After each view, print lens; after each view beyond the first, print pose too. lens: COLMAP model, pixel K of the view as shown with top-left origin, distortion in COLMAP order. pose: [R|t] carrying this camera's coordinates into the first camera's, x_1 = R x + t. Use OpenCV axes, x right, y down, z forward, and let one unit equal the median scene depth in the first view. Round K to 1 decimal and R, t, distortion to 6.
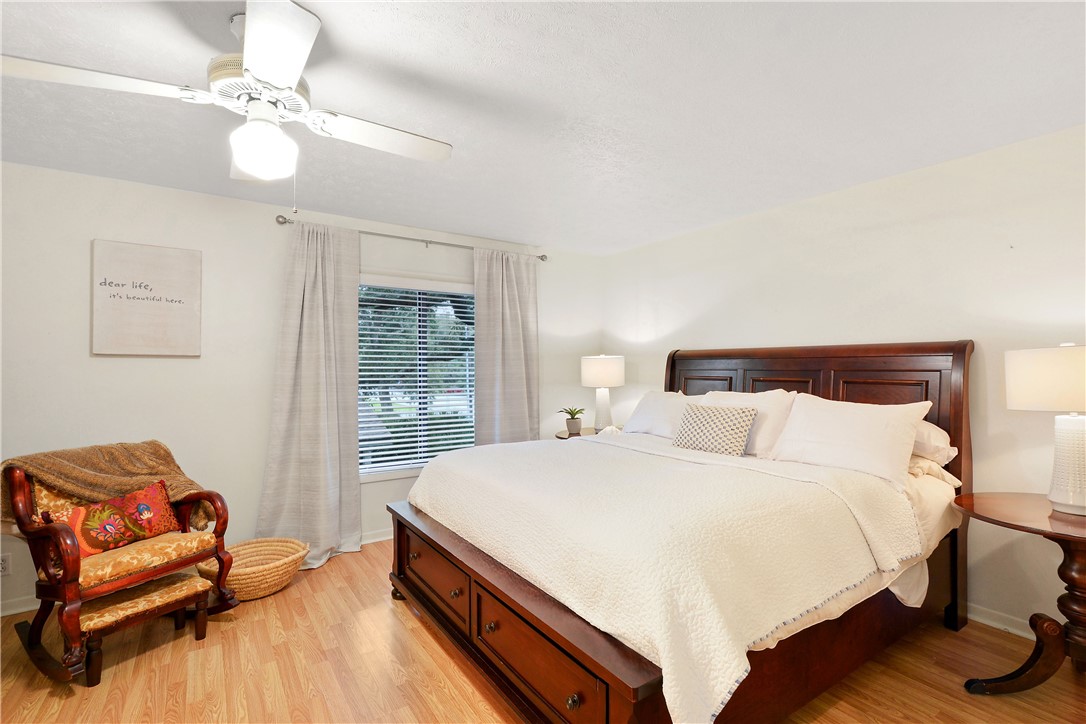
lens RADIAL K [[509.2, 0, 541.2], [0, 509.2, 364.9], [0, 0, 1]] dist [-0.001941, -0.001864]
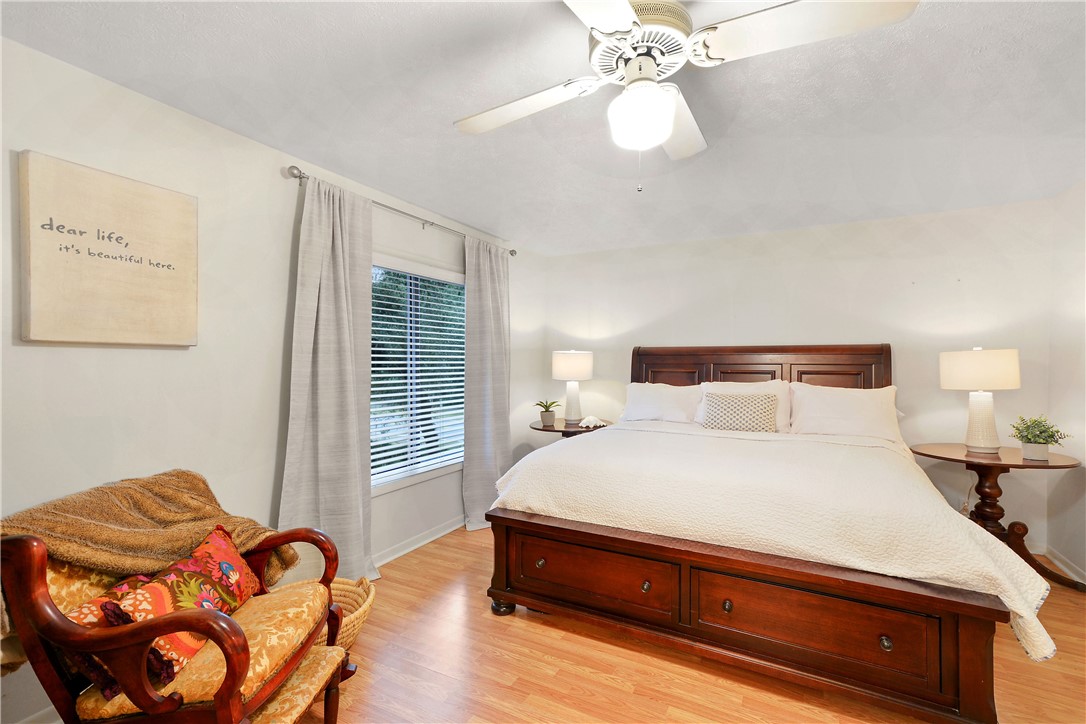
lens RADIAL K [[488.2, 0, 545.3], [0, 488.2, 360.4], [0, 0, 1]] dist [-0.003440, 0.006858]
pose [[0.880310, 0.001440, 0.474396, -0.579609], [-0.003678, 0.999986, 0.003790, -0.001677], [-0.474384, -0.005081, 0.880303, 0.176333]]
